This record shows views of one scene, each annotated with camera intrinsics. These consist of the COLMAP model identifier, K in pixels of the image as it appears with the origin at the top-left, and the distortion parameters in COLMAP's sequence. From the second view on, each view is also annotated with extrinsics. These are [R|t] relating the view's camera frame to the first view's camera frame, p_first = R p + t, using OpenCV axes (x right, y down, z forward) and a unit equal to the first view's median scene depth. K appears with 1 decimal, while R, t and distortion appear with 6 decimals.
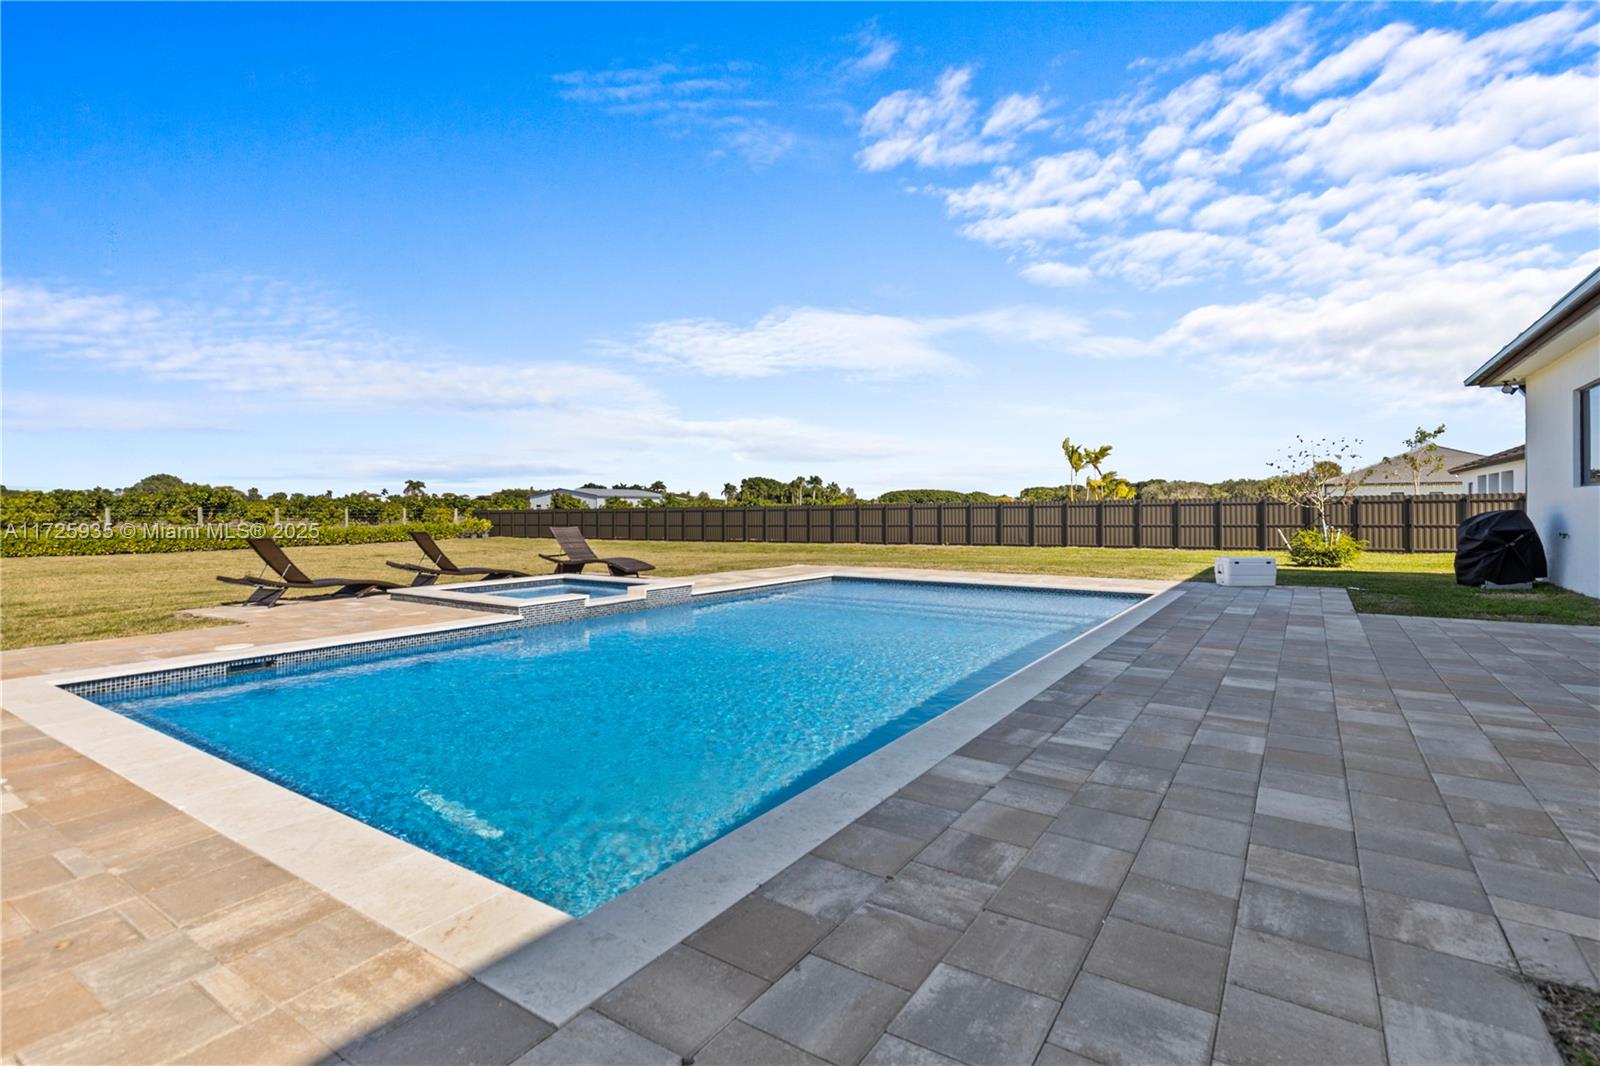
lens RADIAL K [[746.1, 0, 801.8], [0, 746.1, 526.9], [0, 0, 1]] dist [0.000817, -0.000478]
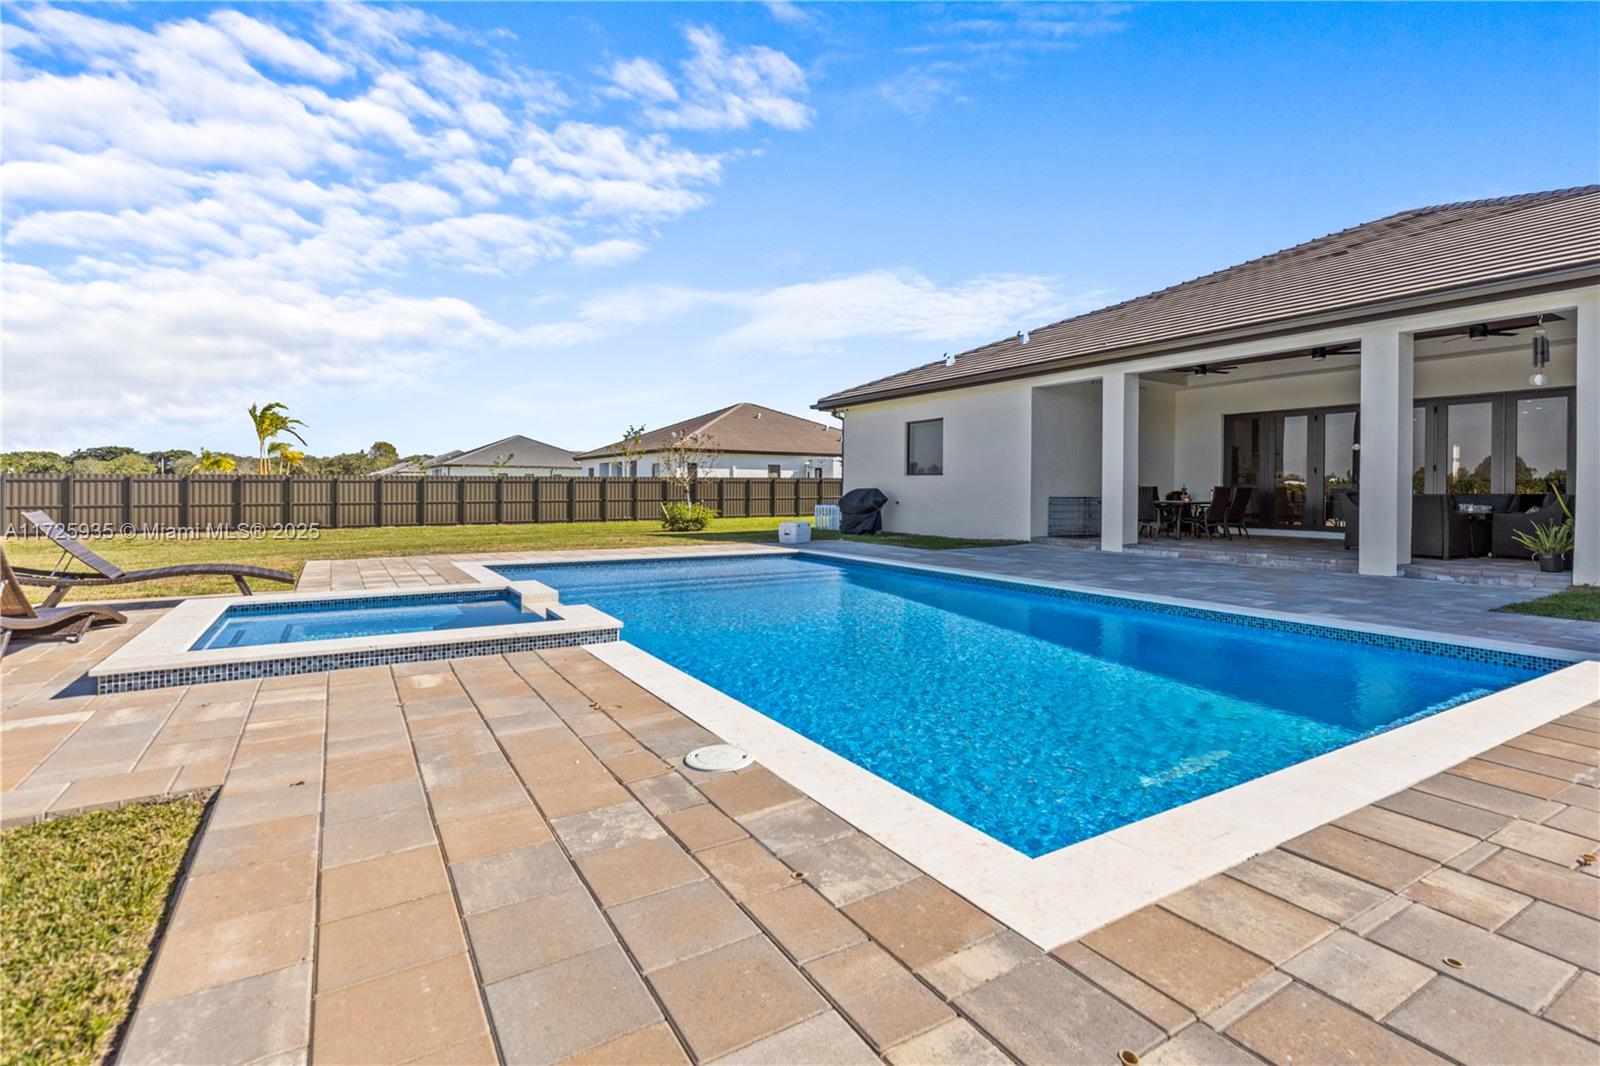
lens RADIAL K [[746.1, 0, 814.1], [0, 746.1, 493.6], [0, 0, 1]] dist [0.000817, -0.000478]
pose [[0.402567, 0.000188, 0.915391, -0.265143], [0.013580, 0.999889, -0.006178, -0.000436], [-0.915290, 0.014918, 0.402519, 0.168408]]
